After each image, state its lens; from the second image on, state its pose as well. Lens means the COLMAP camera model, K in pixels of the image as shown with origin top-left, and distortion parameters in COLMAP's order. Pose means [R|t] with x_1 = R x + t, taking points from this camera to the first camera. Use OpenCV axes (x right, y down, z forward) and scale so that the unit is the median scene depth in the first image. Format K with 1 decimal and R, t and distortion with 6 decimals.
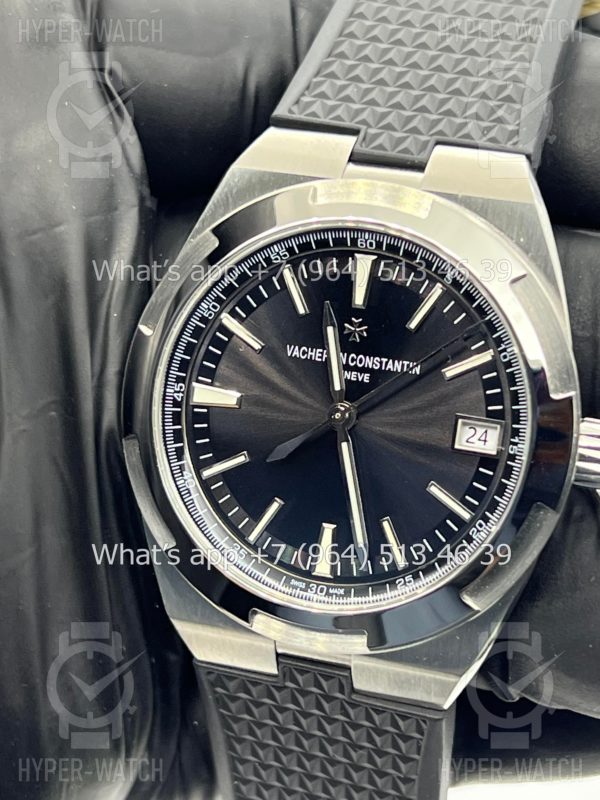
lens RADIAL K [[1881.4, 0, 300.0], [0, 1881.4, 400.0], [0, 0, 1]] dist [0.196431, -0.585871]
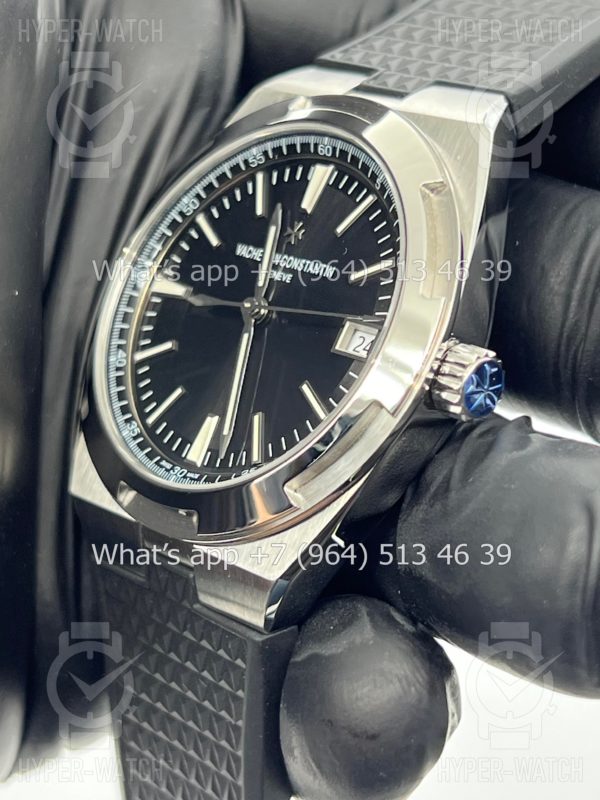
lens RADIAL K [[1881.4, 0, 300.0], [0, 1881.4, 400.0], [0, 0, 1]] dist [0.196431, -0.585871]
pose [[0.873876, 0.185682, -0.449292, 0.490907], [-0.312780, 0.922248, -0.227217, 0.266724], [0.372169, 0.339089, 0.864008, 0.176301]]
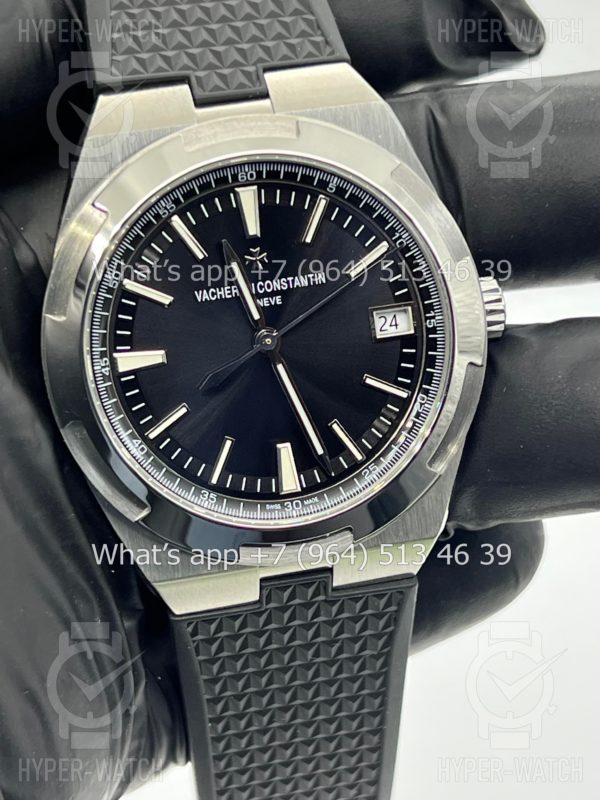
lens RADIAL K [[1881.4, 0, 300.0], [0, 1881.4, 400.0], [0, 0, 1]] dist [0.196431, -0.585871]
pose [[0.864479, -0.292836, 0.408562, -0.400506], [0.284006, 0.955164, 0.083682, -0.042978], [-0.414749, 0.043693, 0.908886, 0.038180]]
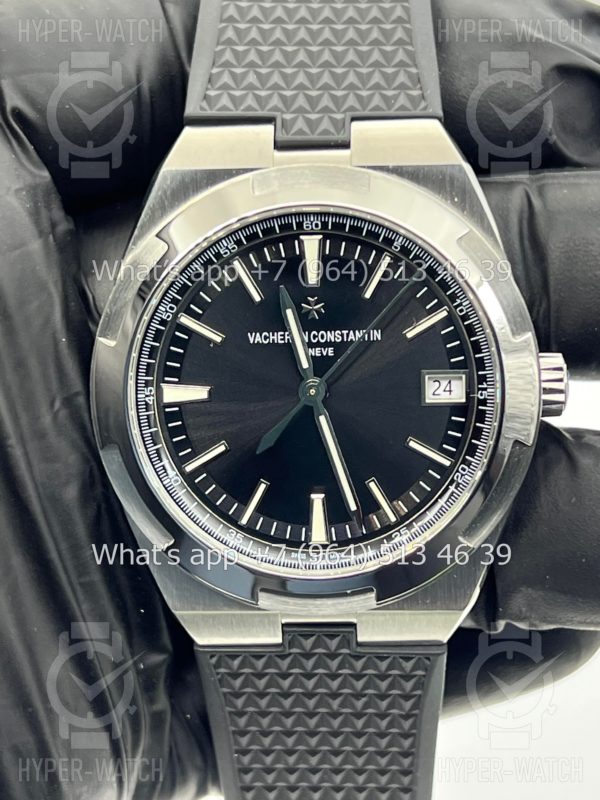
lens RADIAL K [[1881.4, 0, 300.0], [0, 1881.4, 400.0], [0, 0, 1]] dist [0.196431, -0.585871]
pose [[0.958955, -0.176798, 0.221695, -0.218034], [0.167307, 0.984014, 0.061037, -0.051929], [-0.228942, -0.021440, 0.973204, -0.018953]]
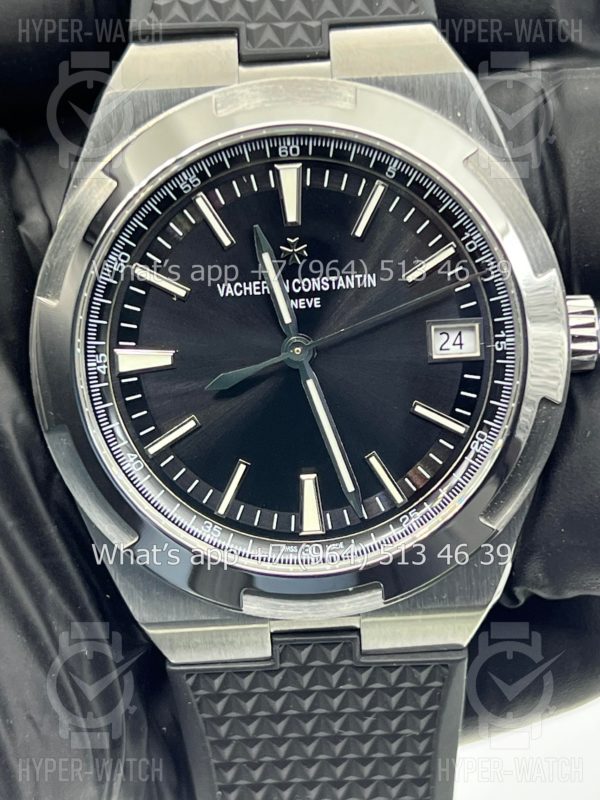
lens RADIAL K [[1881.4, 0, 300.0], [0, 1881.4, 400.0], [0, 0, 1]] dist [0.196431, -0.585871]
pose [[0.942886, -0.211497, 0.257363, -0.207194], [0.206683, 0.977329, 0.045939, -0.009218], [-0.261244, 0.009878, 0.965222, 0.153944]]
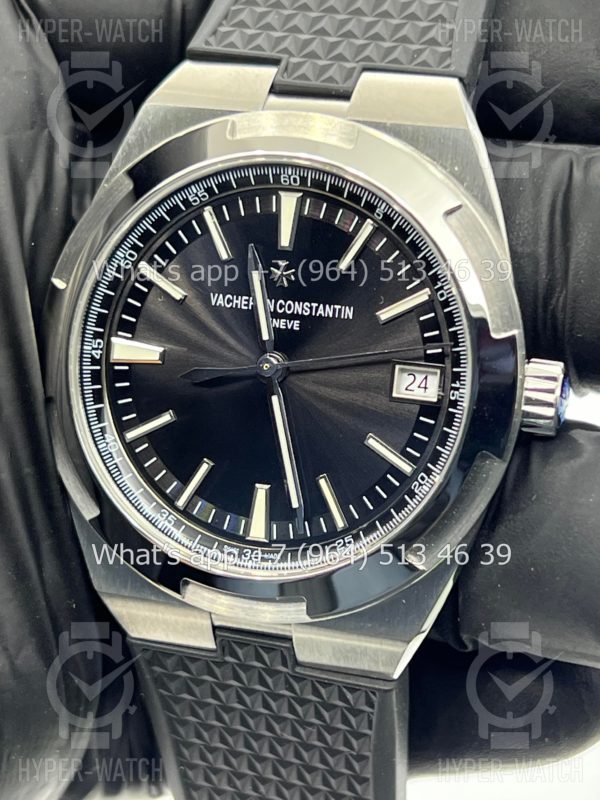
lens RADIAL K [[1881.4, 0, 300.0], [0, 1881.4, 400.0], [0, 0, 1]] dist [0.196431, -0.585871]
pose [[0.999264, -0.036365, -0.012227, 0.047043], [0.036367, 0.999339, -0.000107, 0.025166], [0.012223, -0.000338, 0.999925, 0.072530]]
